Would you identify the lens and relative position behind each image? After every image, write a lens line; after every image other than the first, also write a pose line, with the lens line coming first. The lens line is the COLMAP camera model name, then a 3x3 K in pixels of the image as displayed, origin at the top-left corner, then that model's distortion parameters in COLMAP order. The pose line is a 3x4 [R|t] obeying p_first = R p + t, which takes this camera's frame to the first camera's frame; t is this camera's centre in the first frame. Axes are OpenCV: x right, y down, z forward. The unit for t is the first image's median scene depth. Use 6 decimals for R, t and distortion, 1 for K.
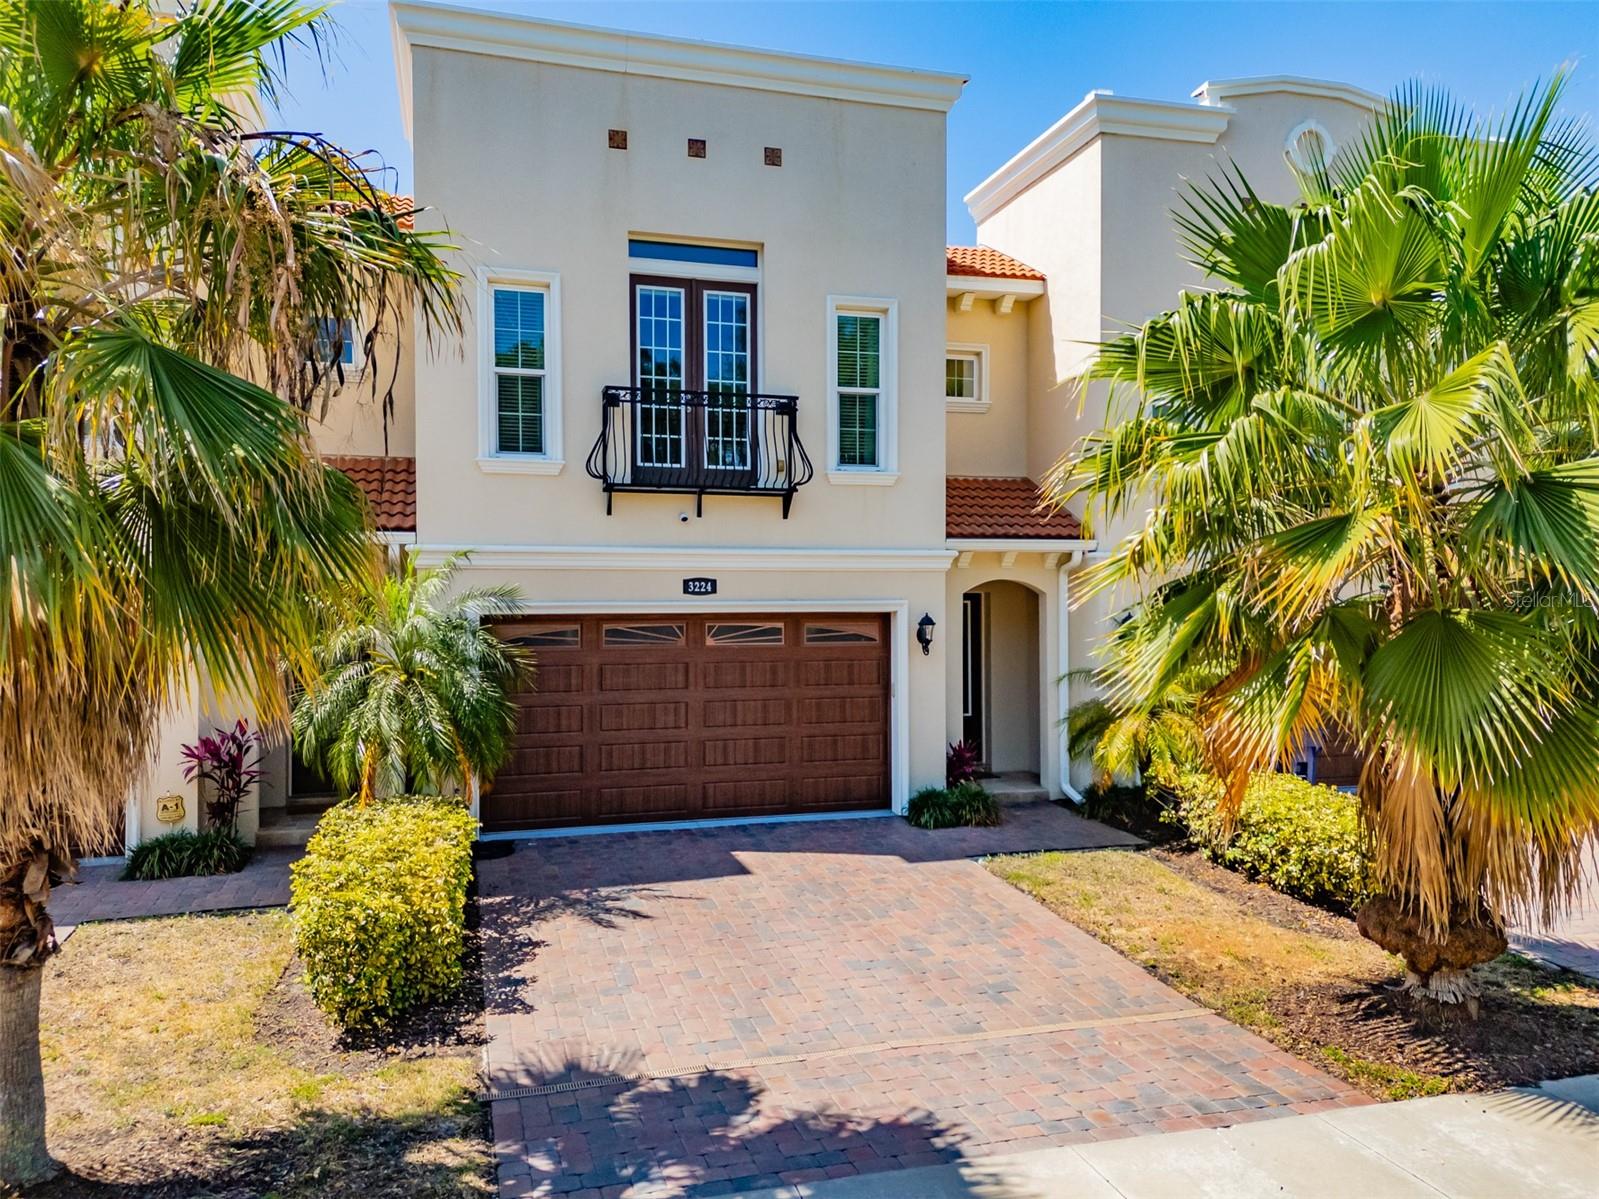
lens RADIAL K [[1183.5, 0, 744.2], [0, 1183.5, 596.2], [0, 0, 1]] dist [0.057733, -0.052009]
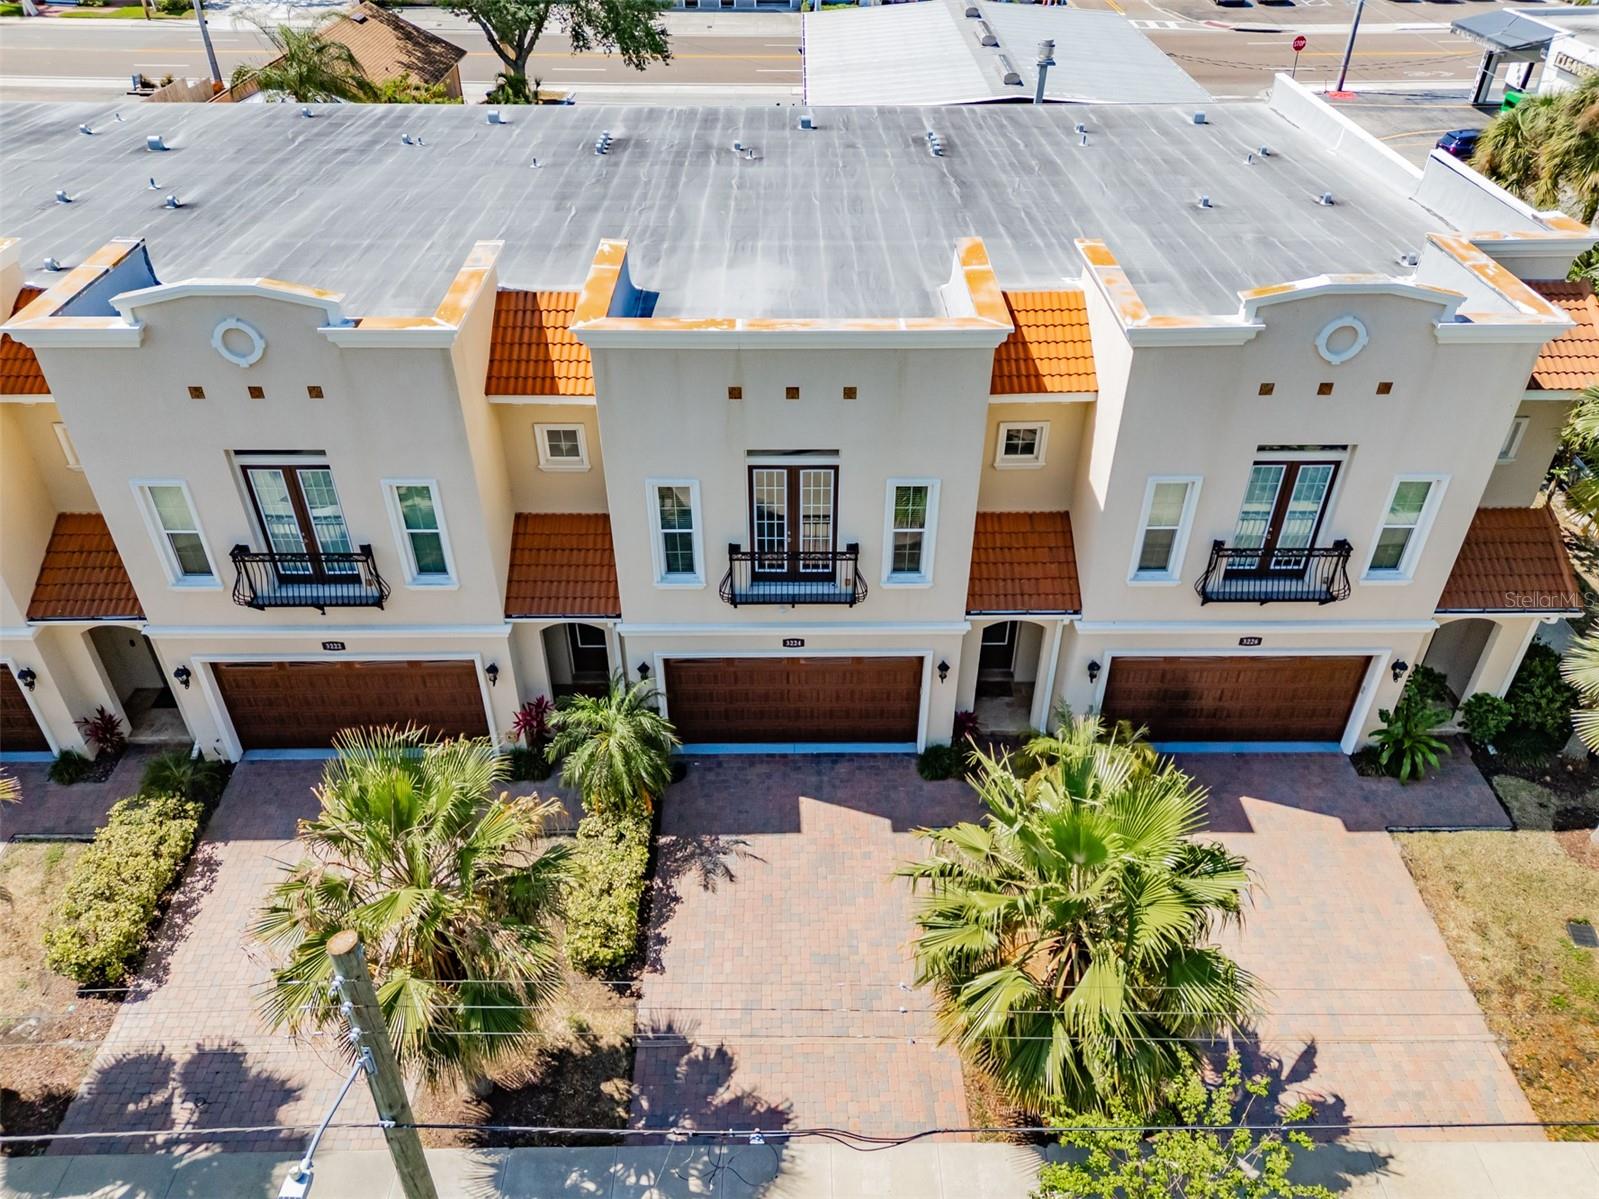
lens RADIAL K [[1183.5, 0, 751.2], [0, 1183.5, 580.9], [0, 0, 1]] dist [0.057733, -0.052009]
pose [[0.965595, 0.135540, -0.221933, 0.250981], [0.023697, 0.804015, 0.594136, -1.034608], [0.258967, -0.578955, 0.773141, -0.192979]]
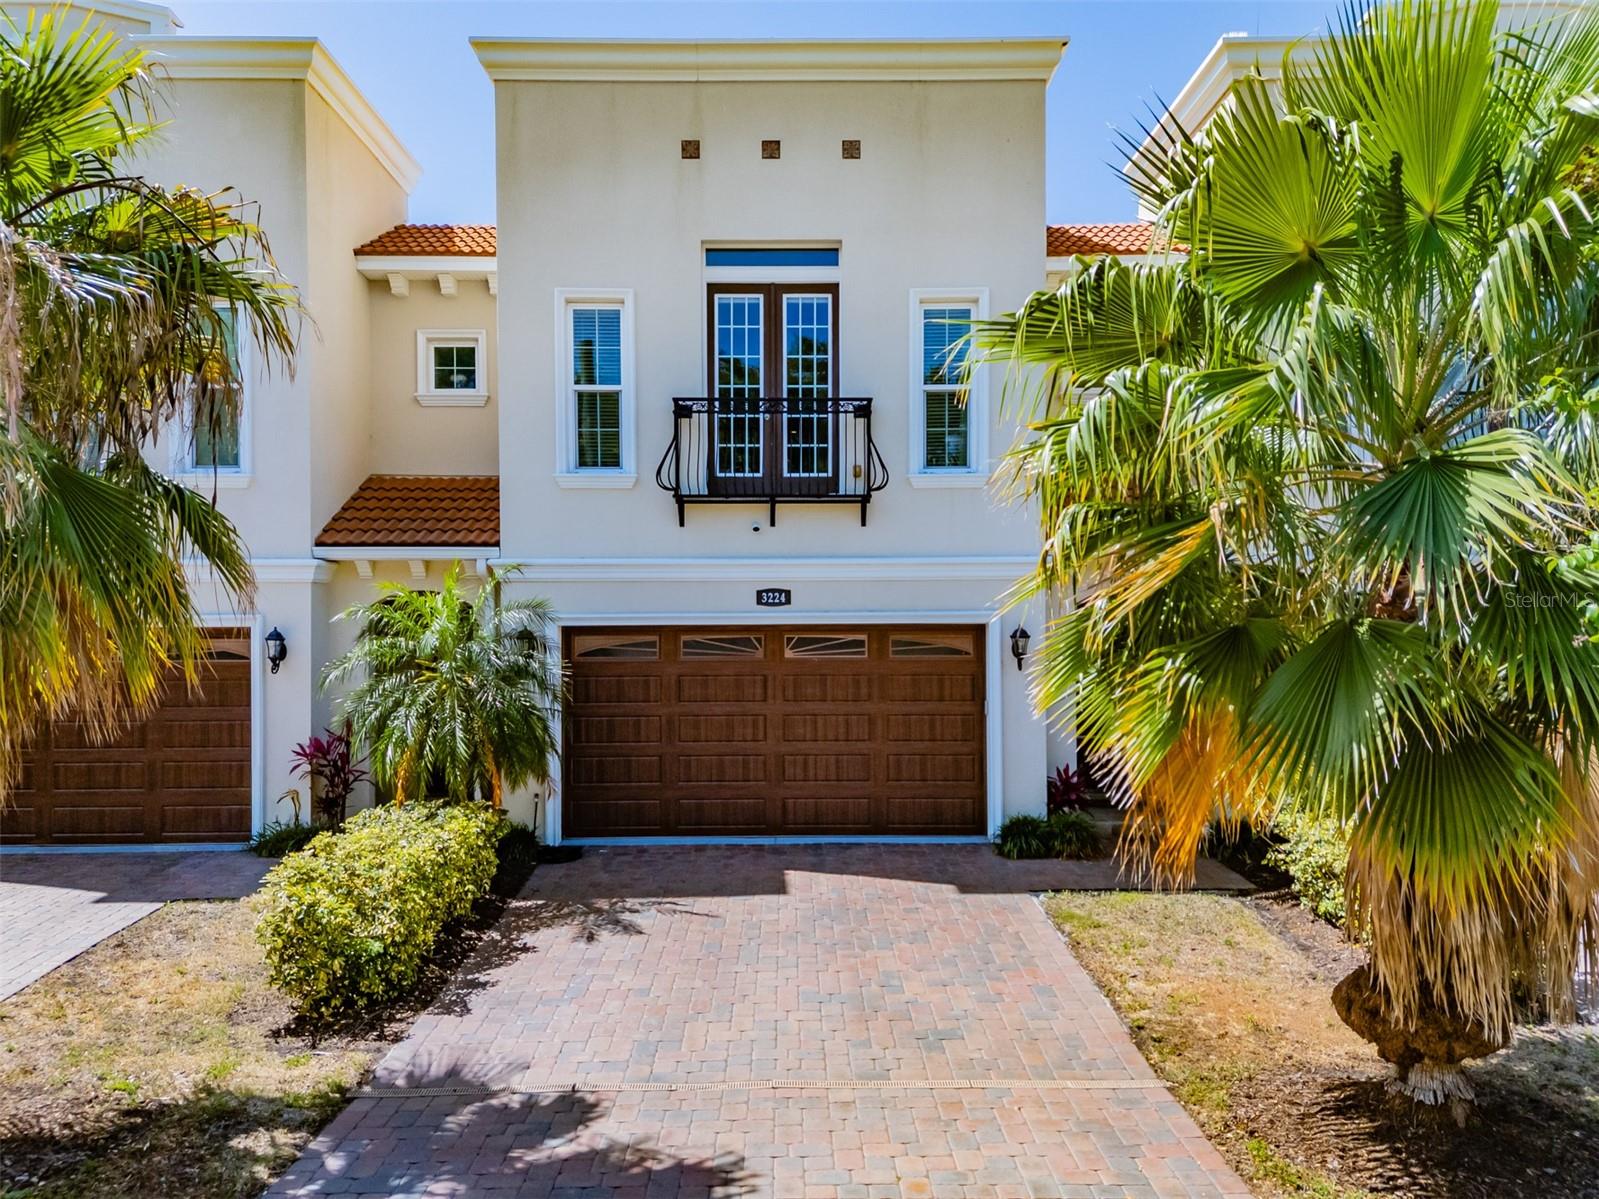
lens RADIAL K [[1183.5, 0, 743.3], [0, 1183.5, 610.3], [0, 0, 1]] dist [0.057733, -0.052009]
pose [[0.962336, -0.002919, -0.271846, 0.207392], [0.003135, 0.999995, 0.000363, 0.001945], [0.271844, -0.001201, 0.962341, 0.052902]]
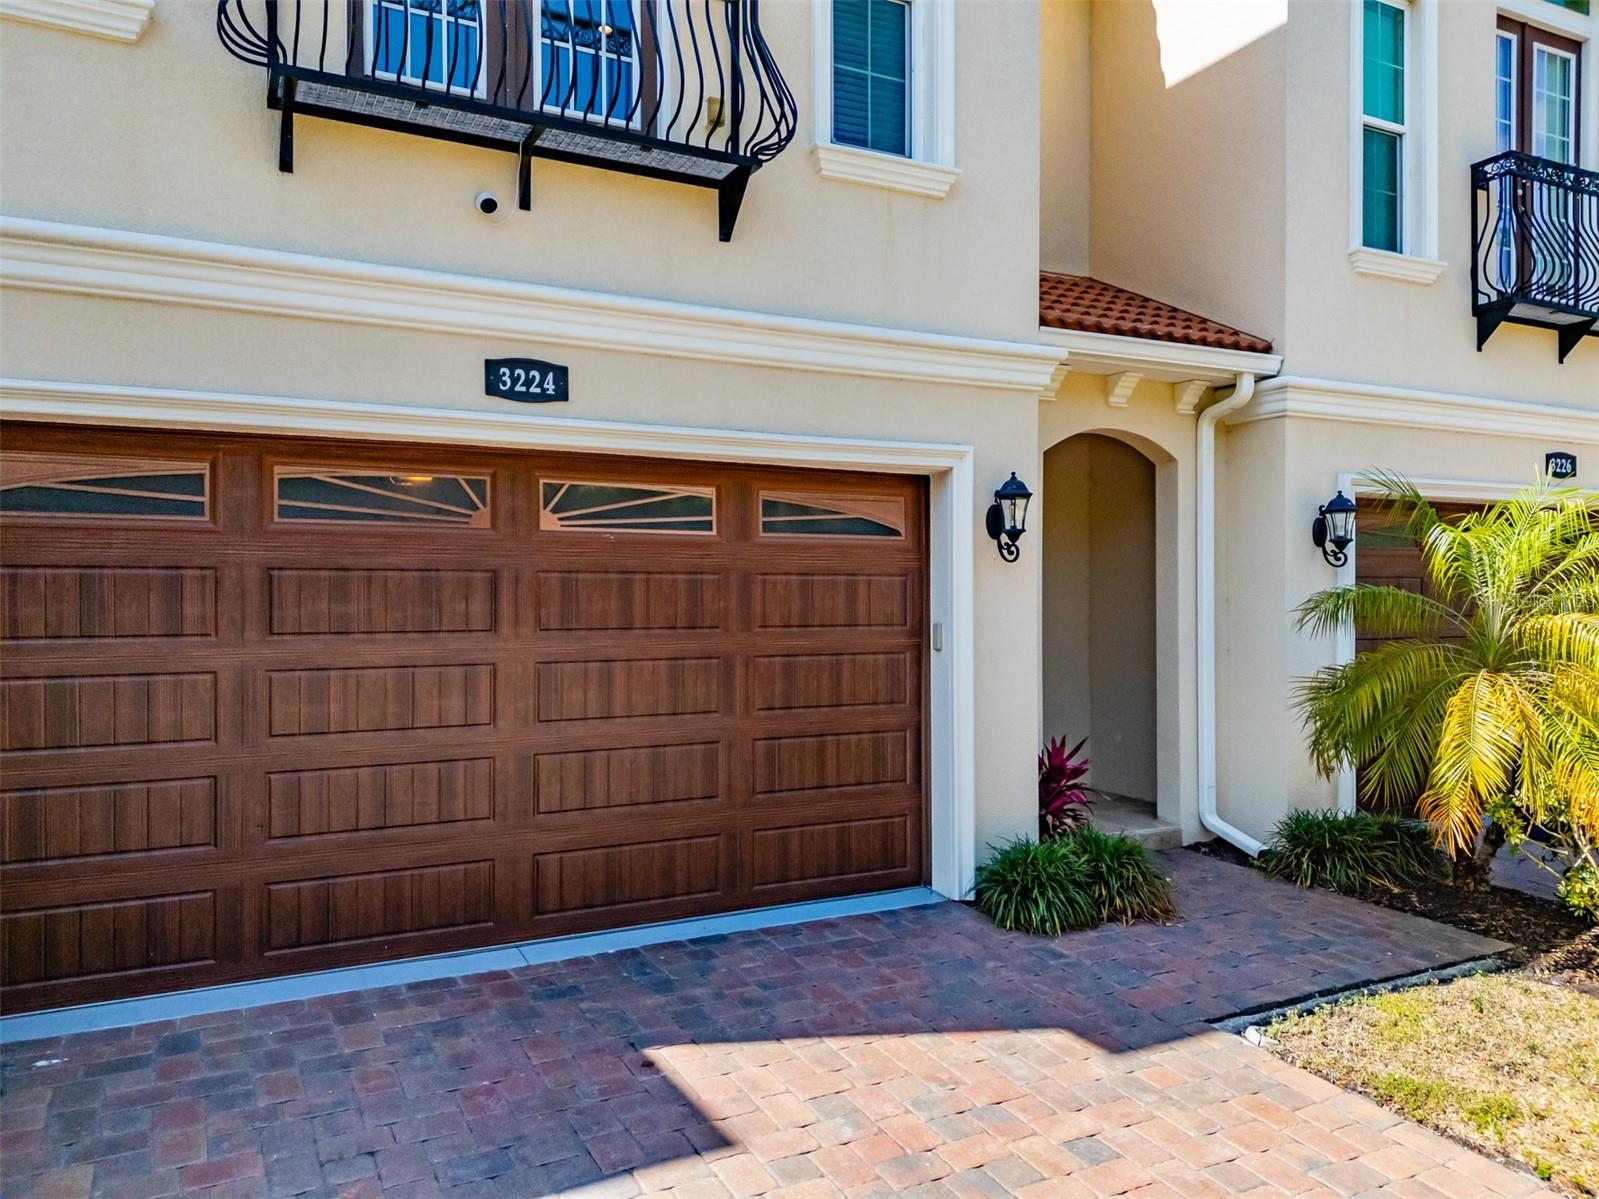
lens RADIAL K [[1183.5, 0, 783.3], [0, 1183.5, 618.4], [0, 0, 1]] dist [0.057733, -0.052009]
pose [[0.972209, -0.000733, 0.234115, -0.048809], [-0.003504, 0.999838, 0.017681, 0.067630], [-0.234090, -0.018010, 0.972048, 0.586723]]
